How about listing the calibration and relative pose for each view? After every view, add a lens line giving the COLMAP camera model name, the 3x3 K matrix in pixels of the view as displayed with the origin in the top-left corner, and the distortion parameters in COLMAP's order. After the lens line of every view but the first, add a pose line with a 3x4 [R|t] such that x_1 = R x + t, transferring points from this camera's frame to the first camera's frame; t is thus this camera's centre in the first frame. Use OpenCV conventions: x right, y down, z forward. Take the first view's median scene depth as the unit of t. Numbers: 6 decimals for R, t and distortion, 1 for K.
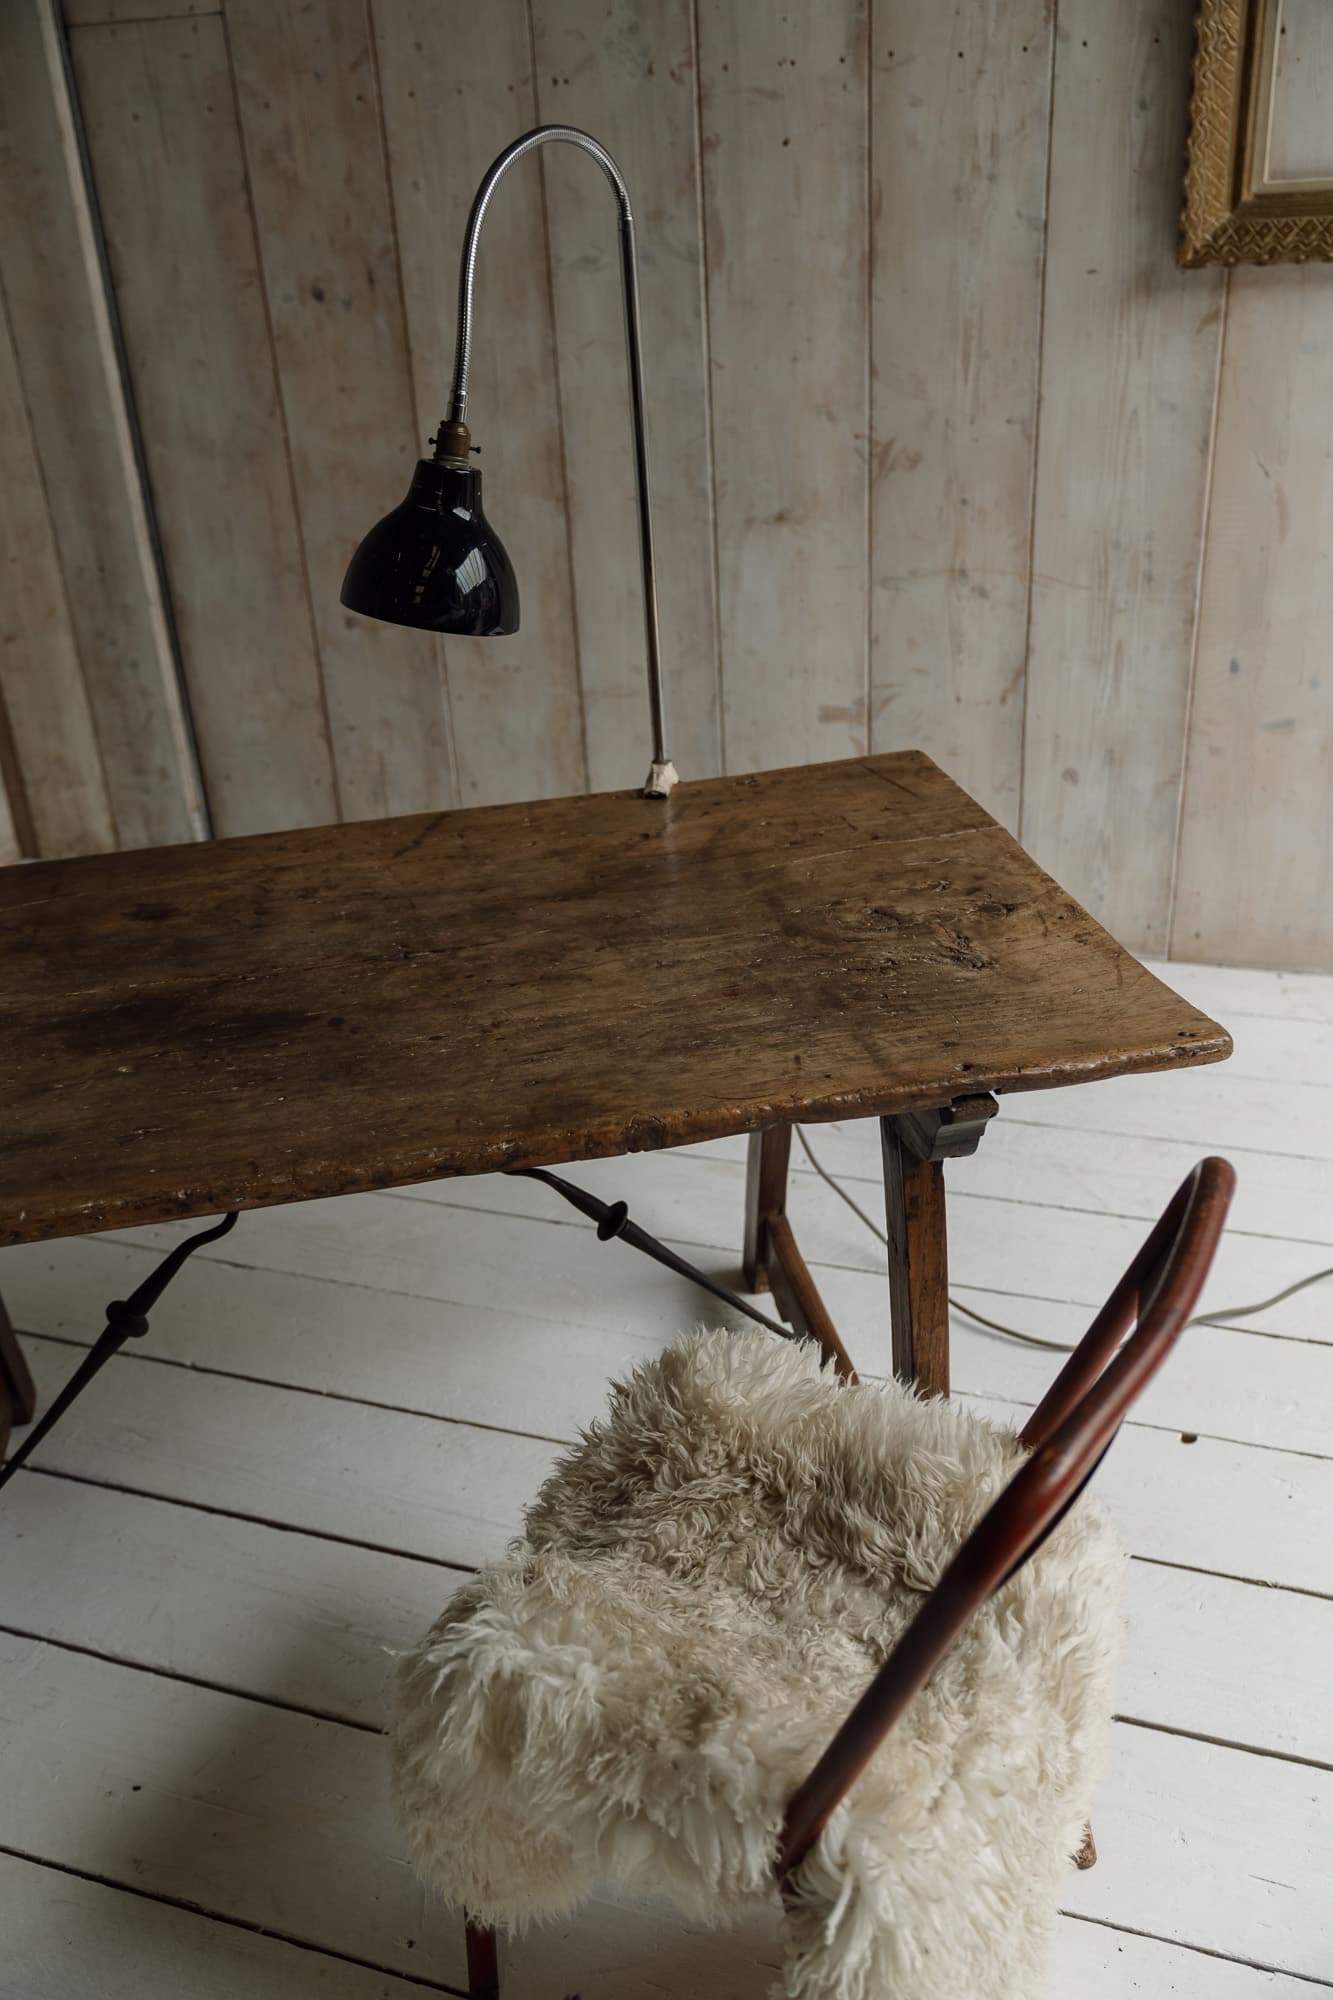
lens RADIAL K [[1692.1, 0, 661.2], [0, 1692.1, 1003.1], [0, 0, 1]] dist [-0.013879, 0.012853]
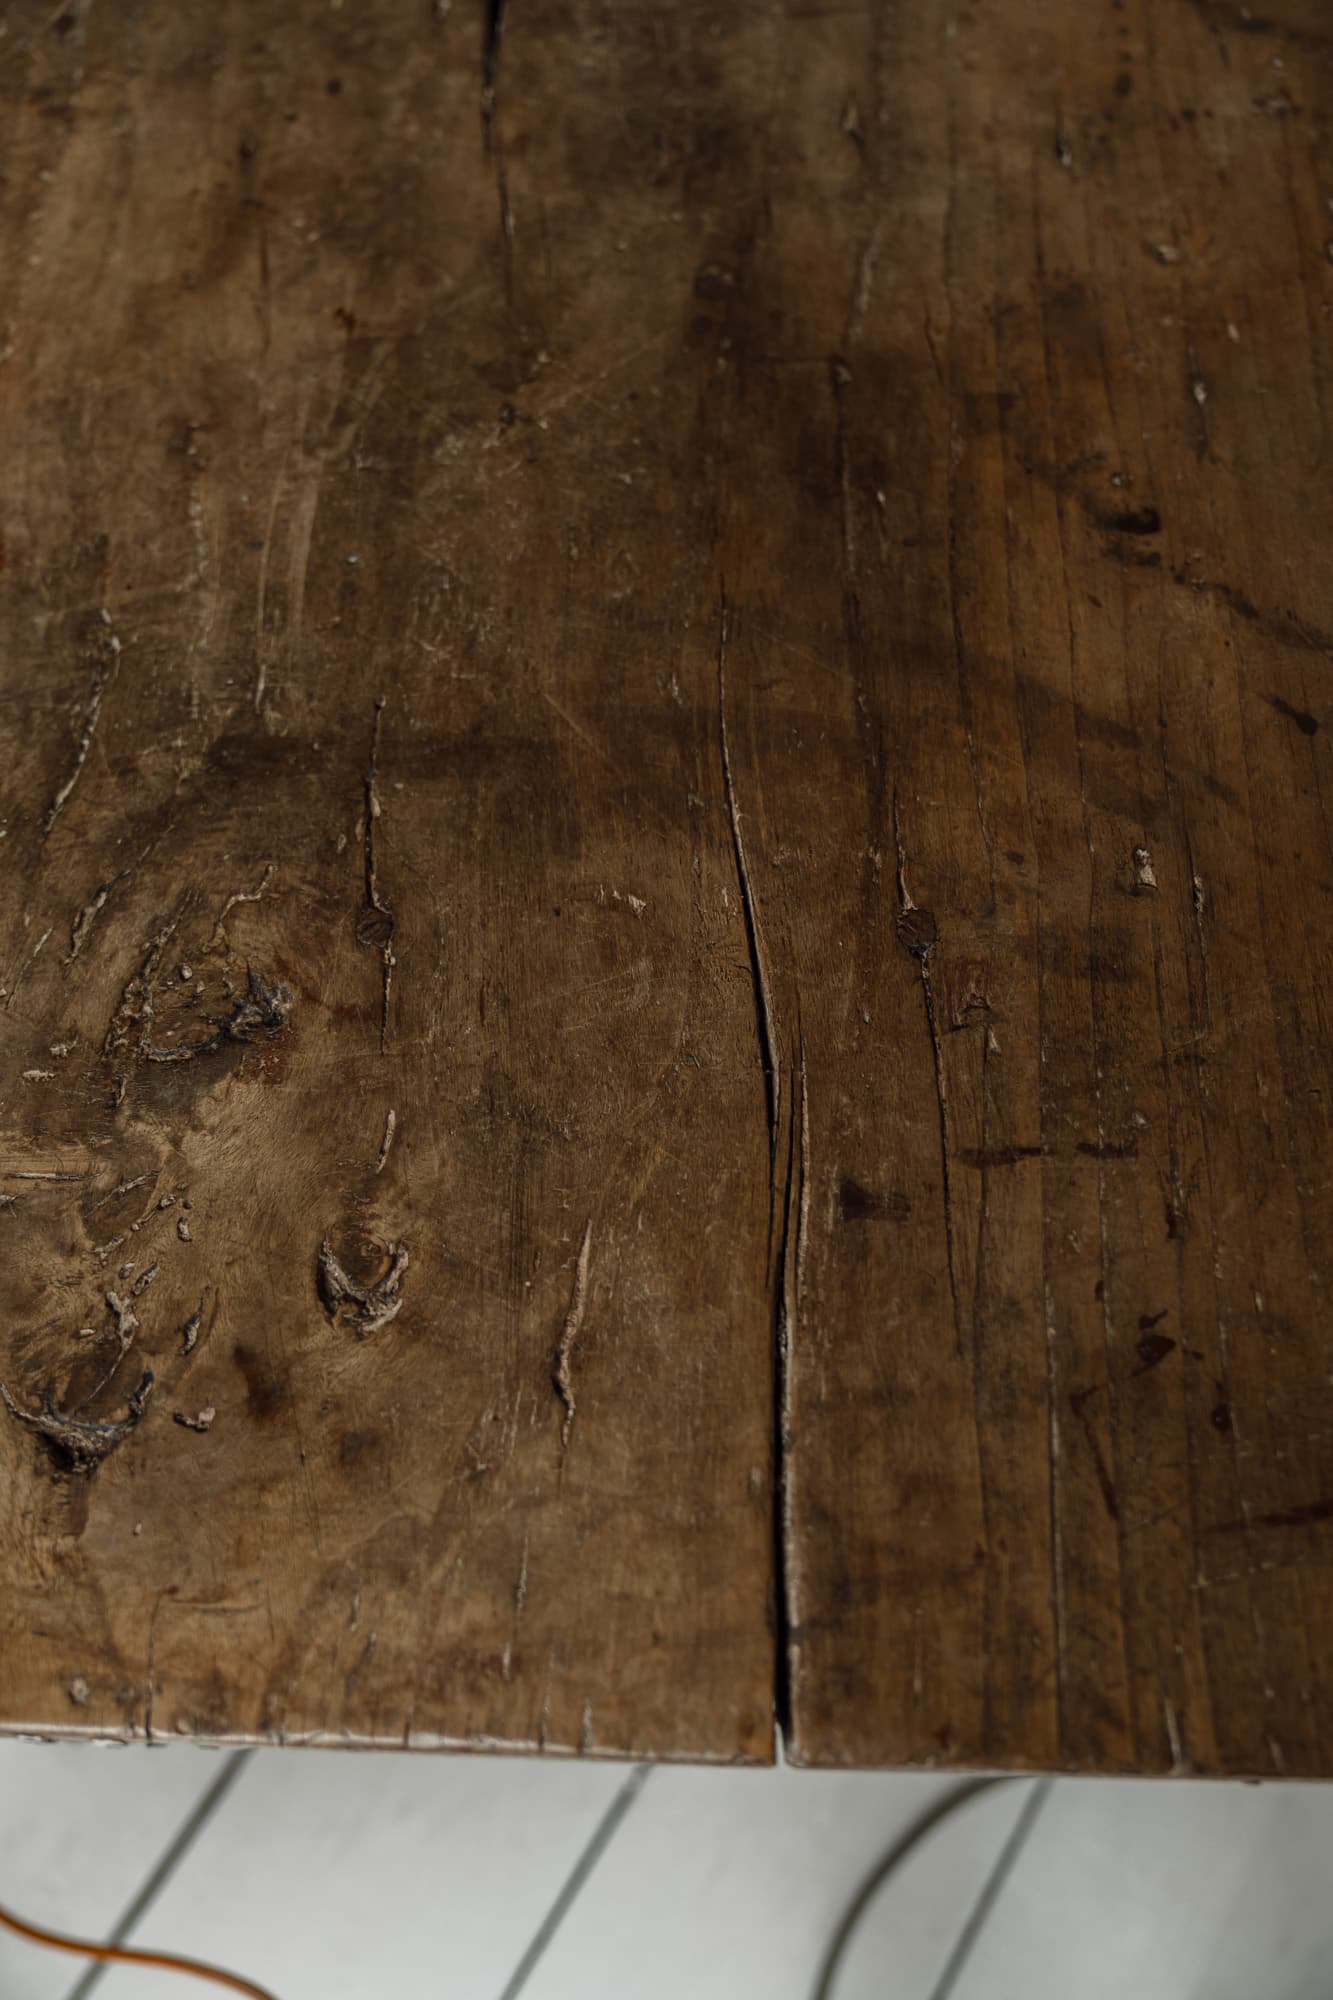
lens RADIAL K [[1692.1, 0, 666.4], [0, 1692.1, 999.6], [0, 0, 1]] dist [-0.013879, 0.012853]
pose [[-0.227391, 0.905268, -0.358863, 0.127888], [-0.388640, 0.253533, 0.885821, -0.206133], [0.892890, 0.340897, 0.294173, 0.582615]]
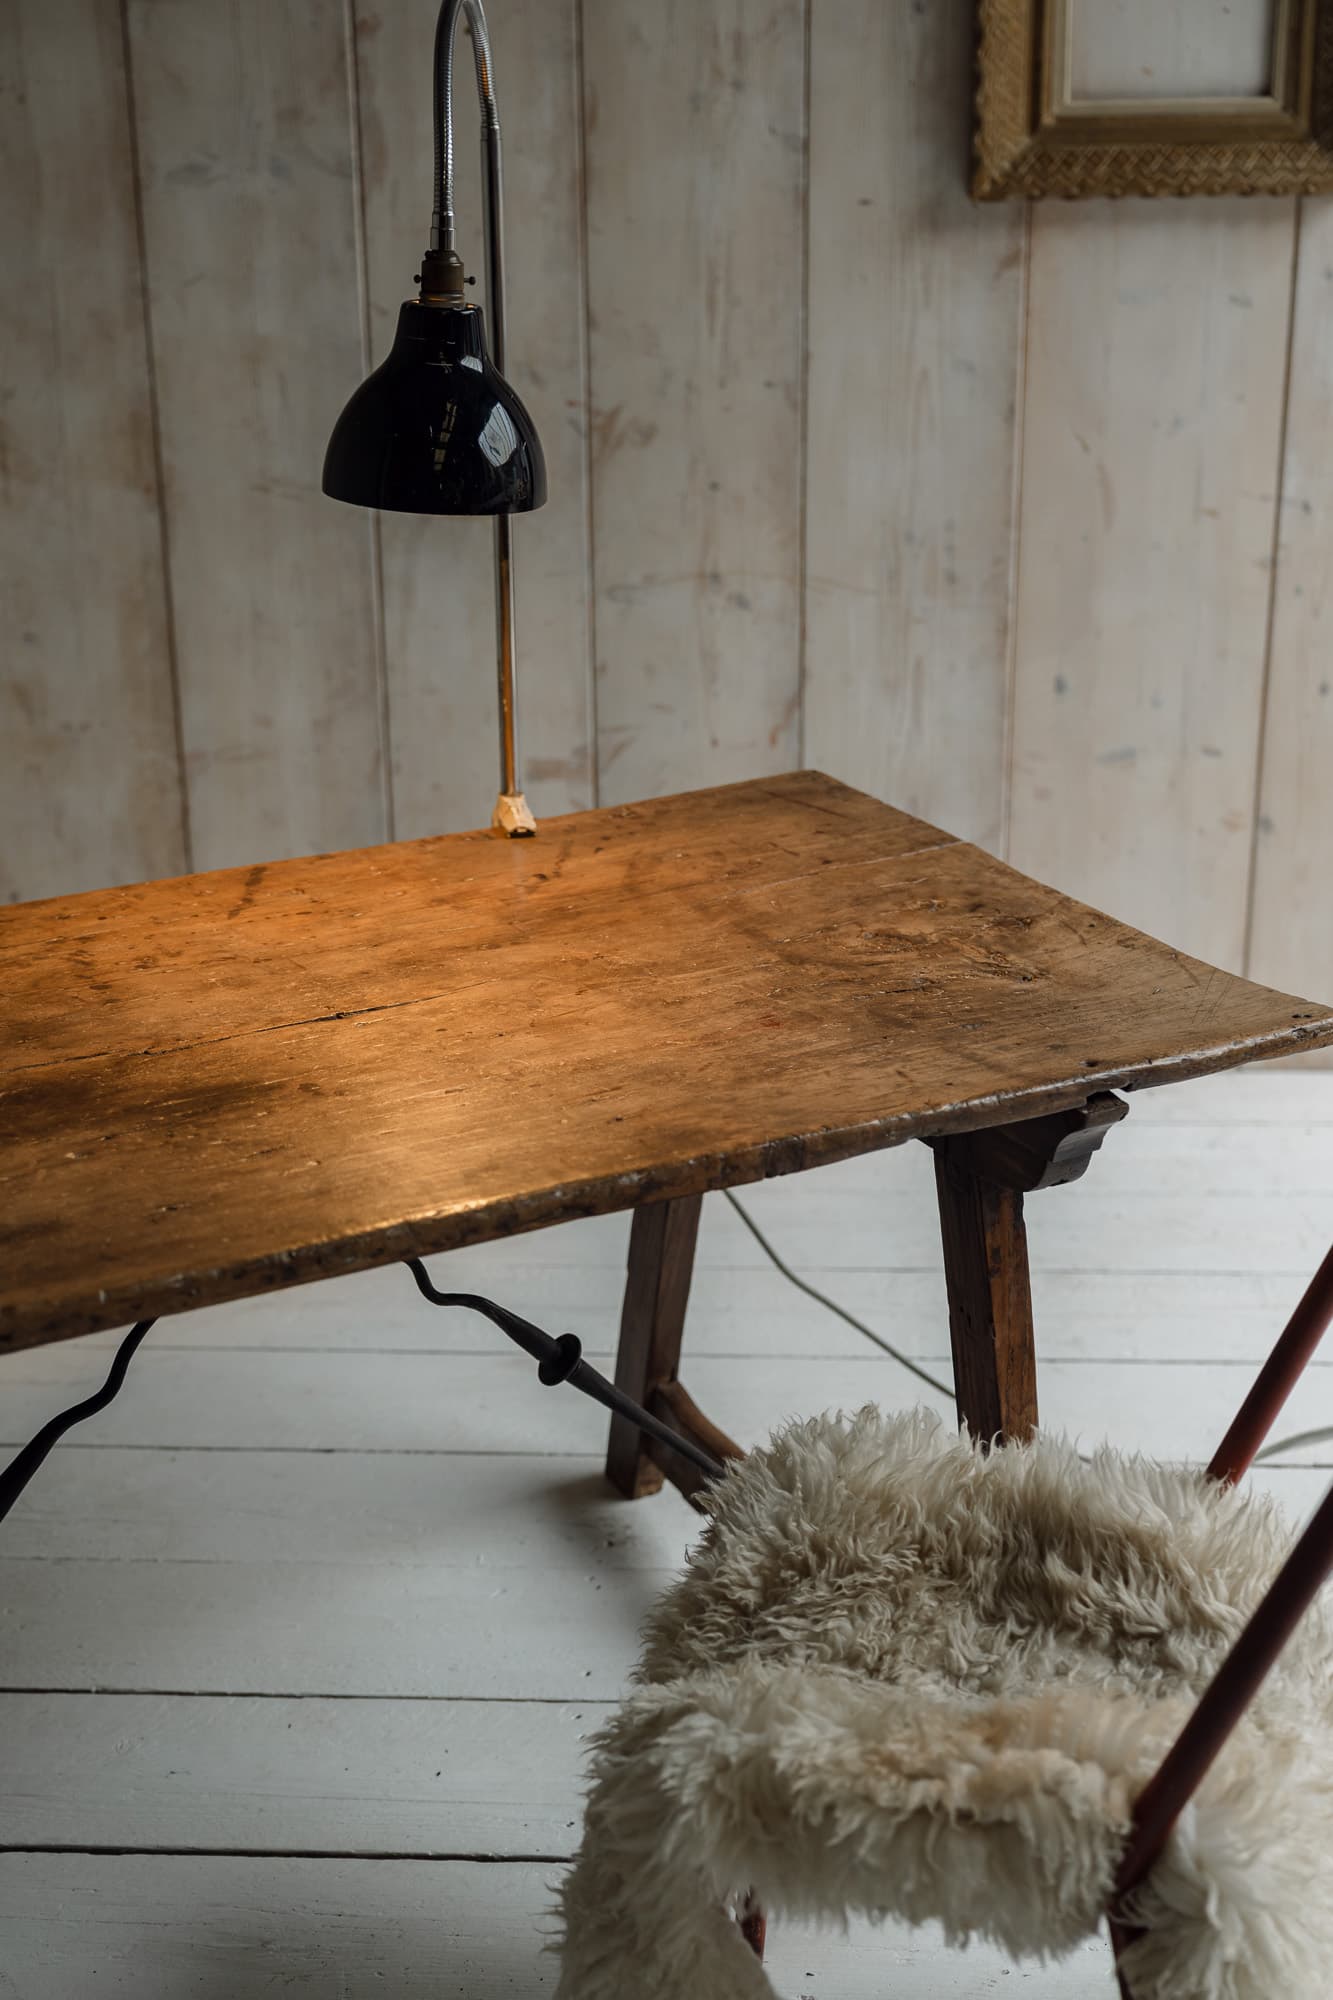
lens RADIAL K [[2686.9, 0, 675.0], [0, 2686.9, 1027.3], [0, 0, 1]] dist [0.008478, 0.000000]
pose [[0.956172, -0.061891, 0.286190, -0.210889], [0.092413, 0.991237, -0.094392, 0.064347], [-0.277840, 0.116703, 0.953512, -0.140689]]
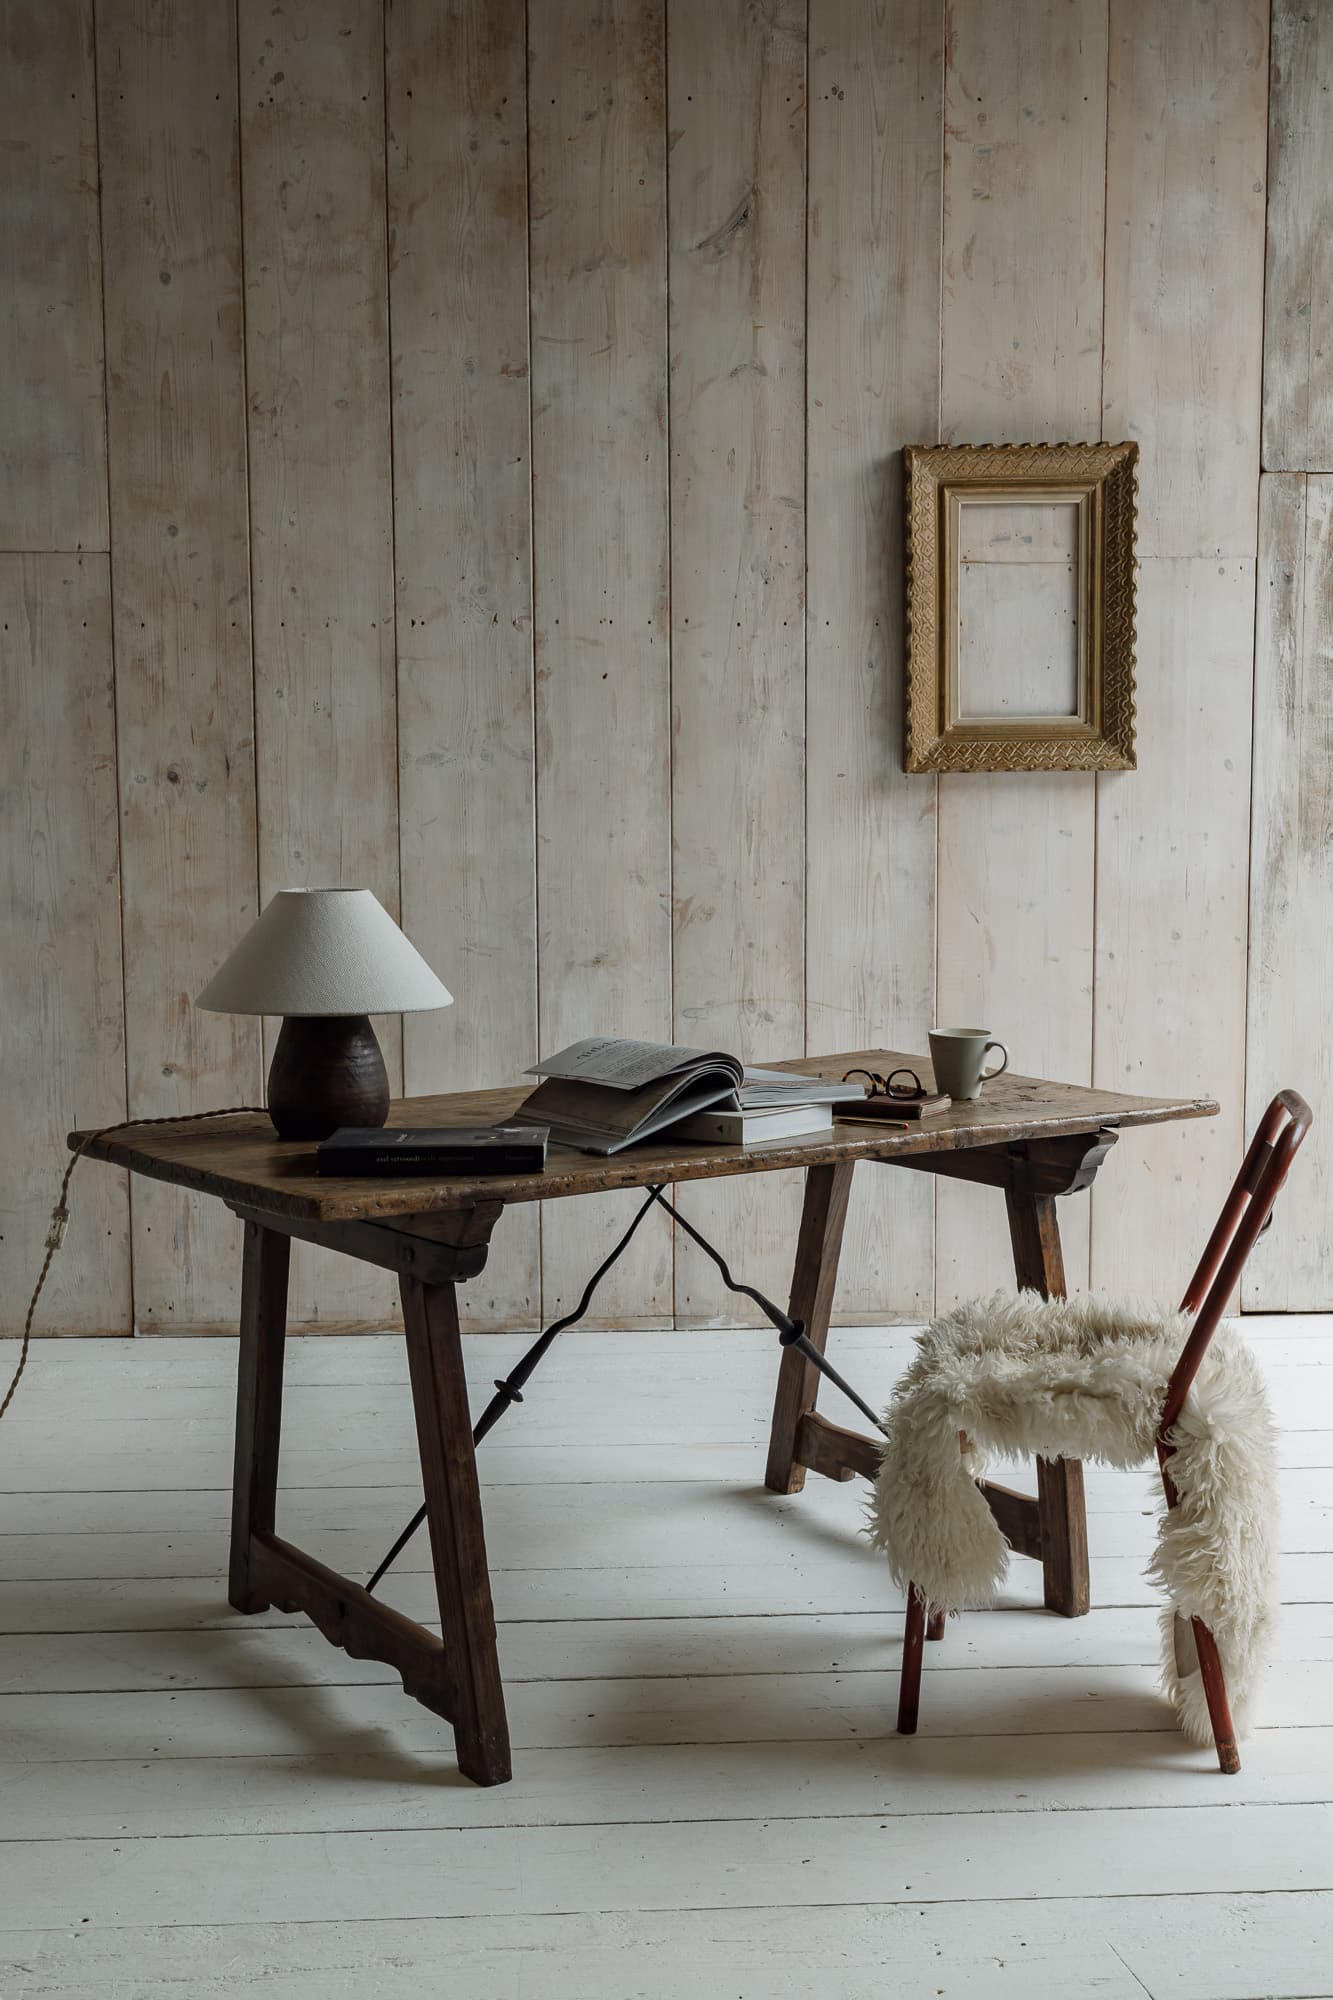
lens RADIAL K [[2400.7, 0, 664.2], [0, 2400.7, 1016.8], [0, 0, 1]] dist [0.003202, 0.000000]
pose [[0.921862, 0.008480, 0.387427, -0.579170], [0.134249, 0.930862, -0.339813, 0.353085], [-0.363522, 0.365272, 0.856988, -0.482092]]
